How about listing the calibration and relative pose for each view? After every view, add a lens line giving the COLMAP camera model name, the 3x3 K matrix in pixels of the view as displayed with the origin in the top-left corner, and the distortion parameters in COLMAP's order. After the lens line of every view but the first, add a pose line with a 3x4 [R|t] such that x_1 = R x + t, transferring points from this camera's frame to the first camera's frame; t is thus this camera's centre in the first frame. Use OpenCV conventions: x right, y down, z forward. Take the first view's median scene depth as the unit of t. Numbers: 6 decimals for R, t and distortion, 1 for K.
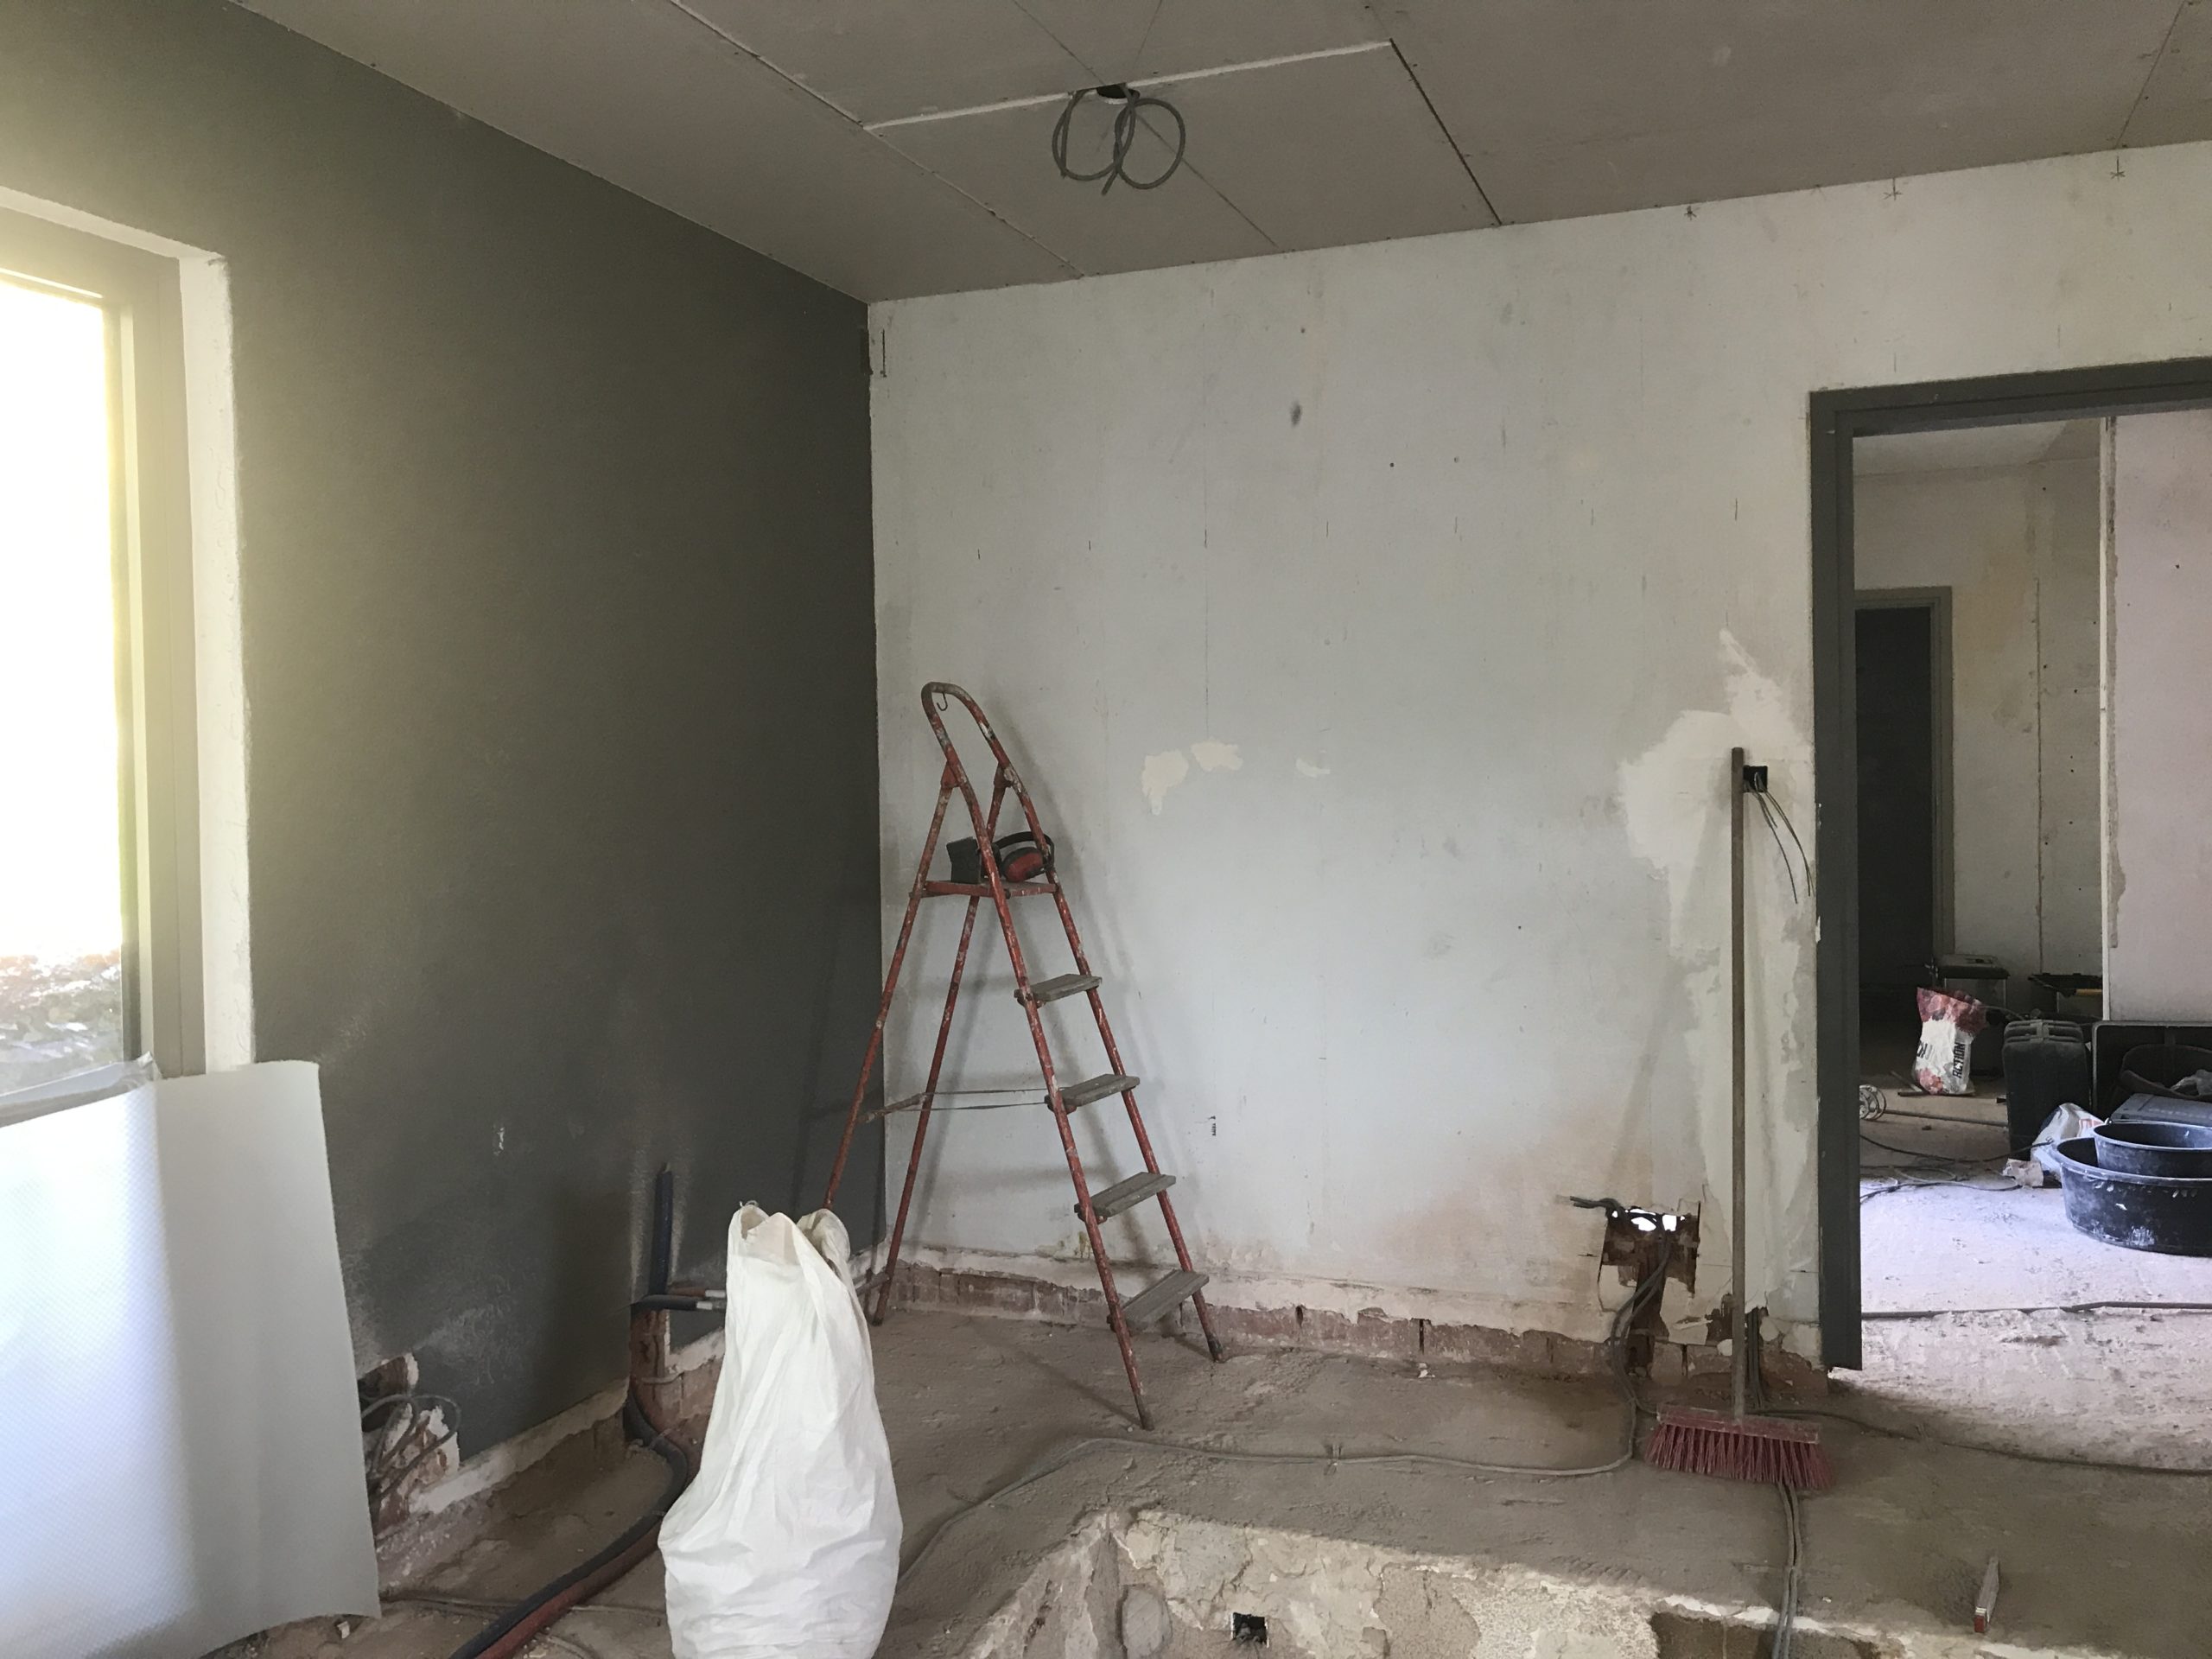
lens RADIAL K [[1808.1, 0, 1095.5], [0, 1808.1, 805.6], [0, 0, 1]] dist [0.038365, -0.069118]
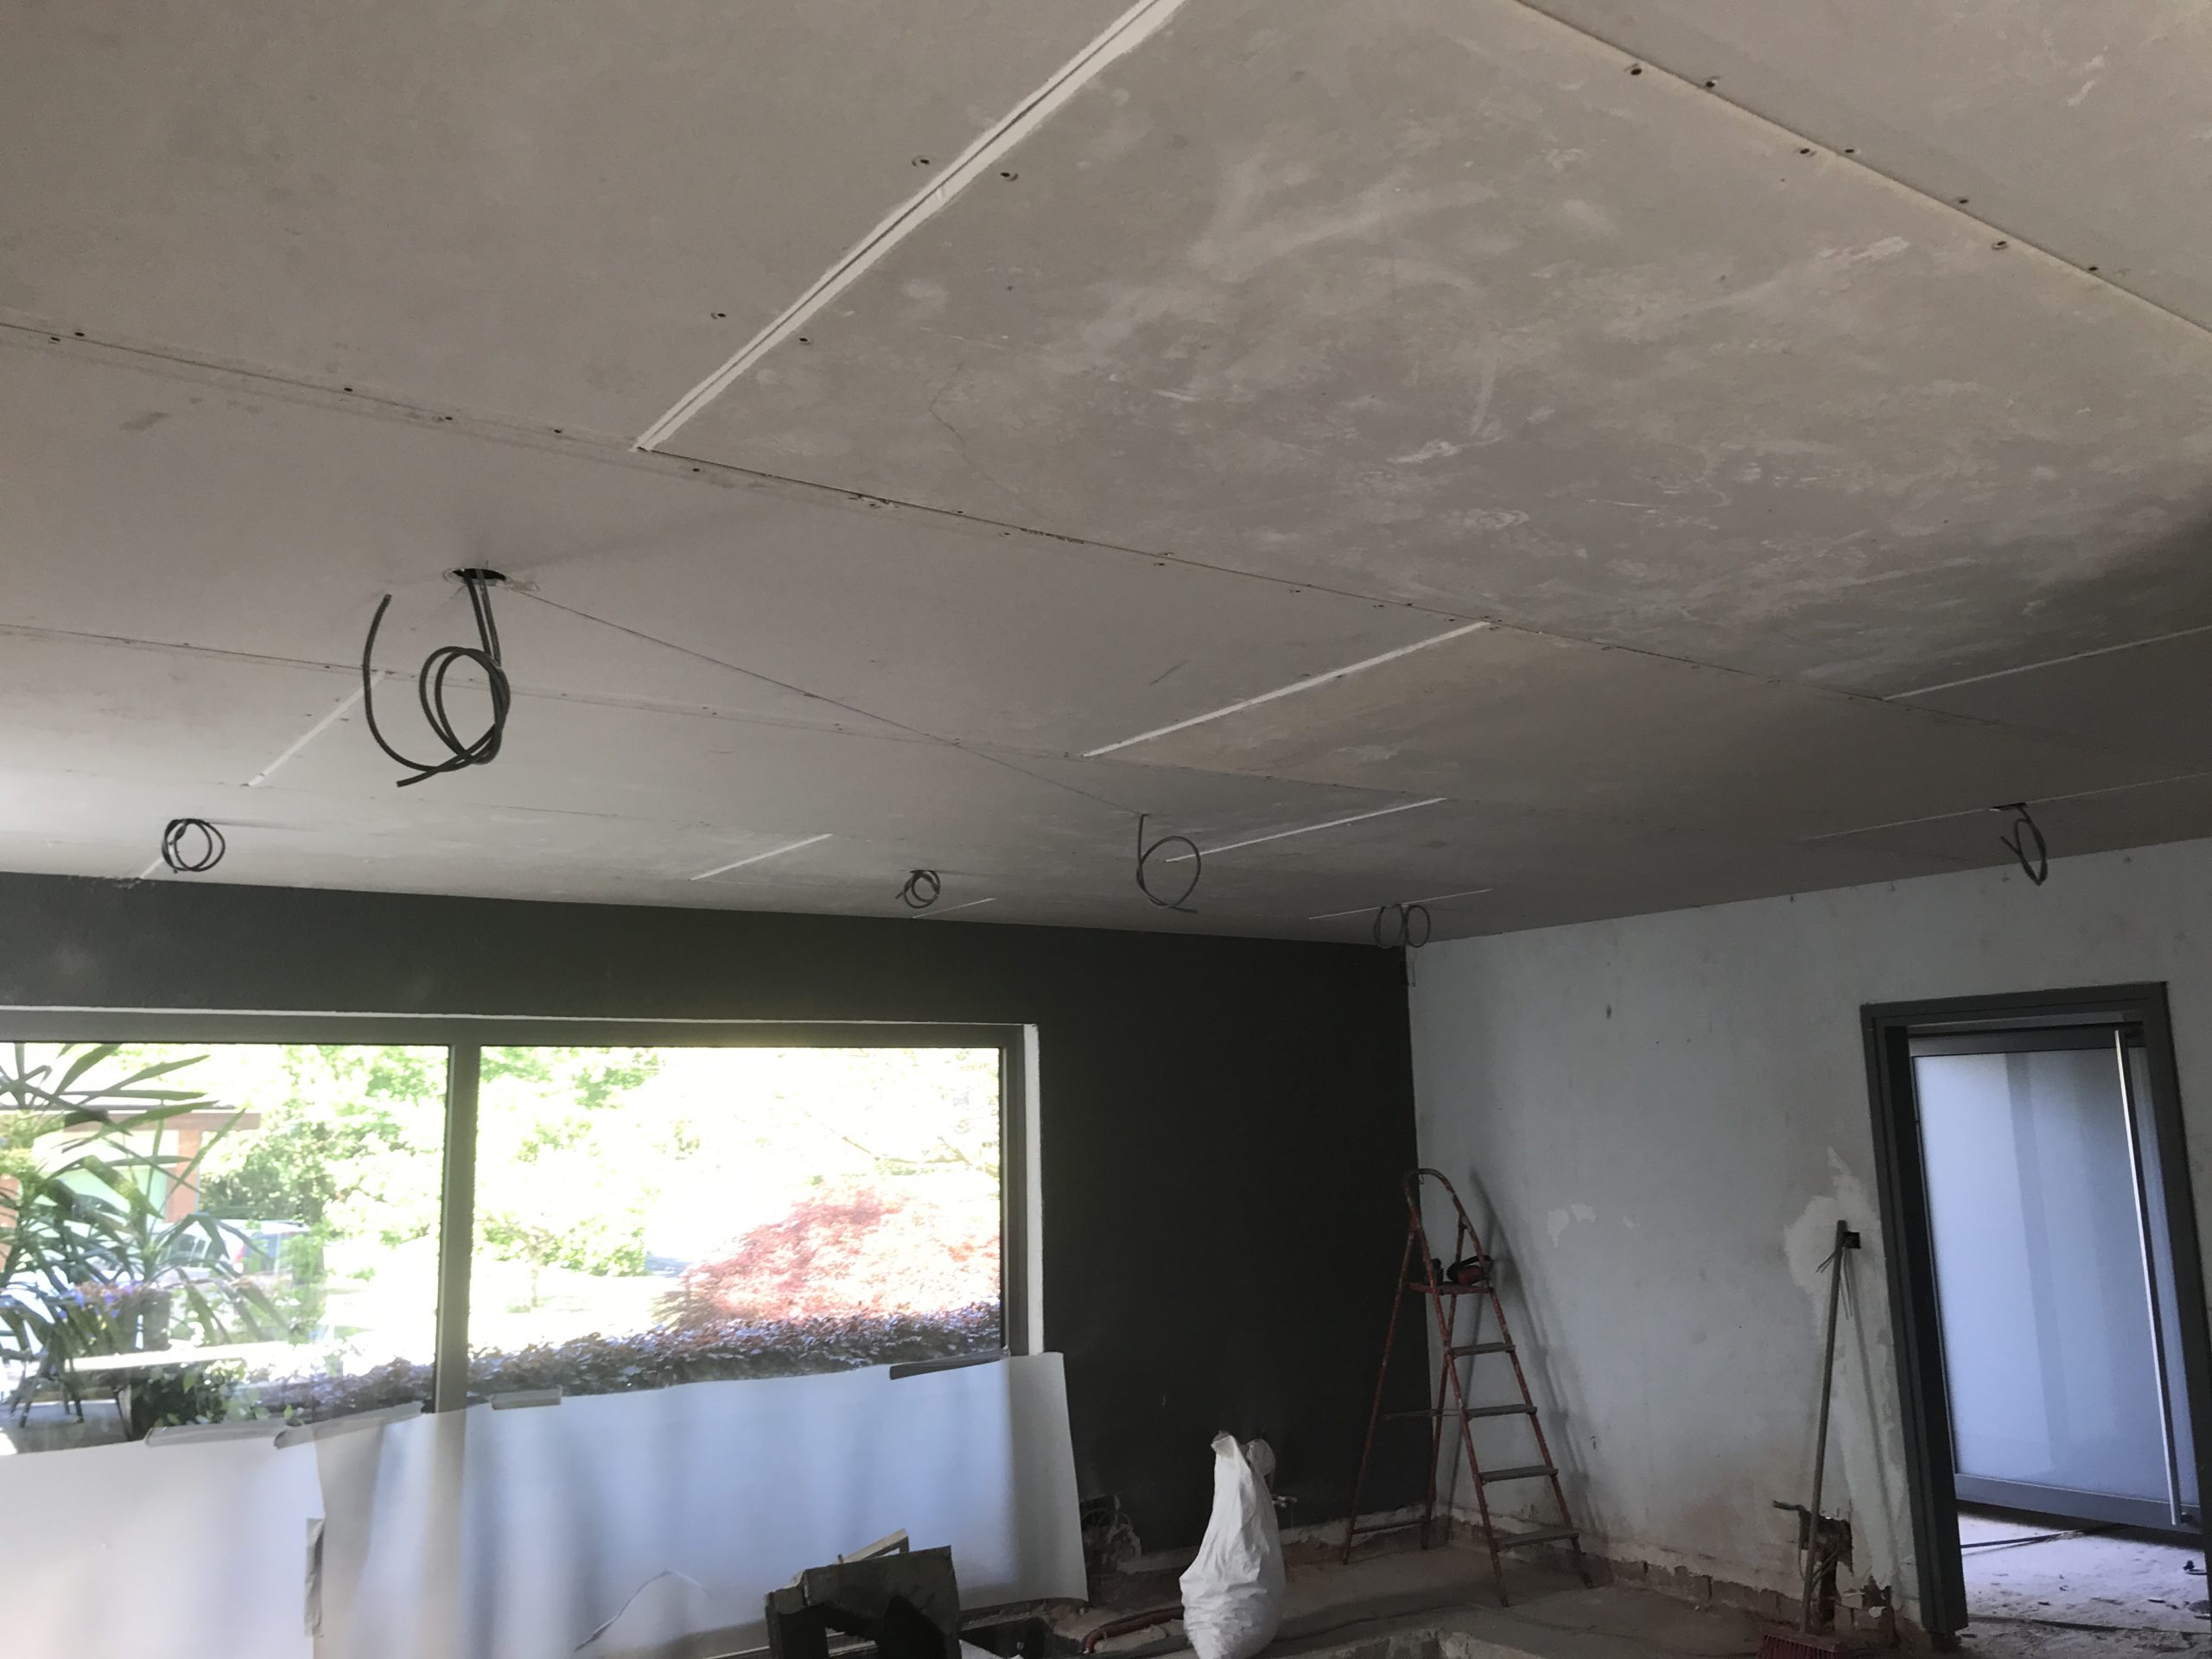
lens RADIAL K [[1812.8, 0, 1100.6], [0, 1812.8, 810.6], [0, 0, 1]] dist [0.013772, 0.013933]
pose [[0.830473, -0.101269, -0.547777, 0.728168], [-0.002686, 0.982597, -0.185728, -0.087649], [0.557052, 0.155714, 0.815749, -0.769004]]
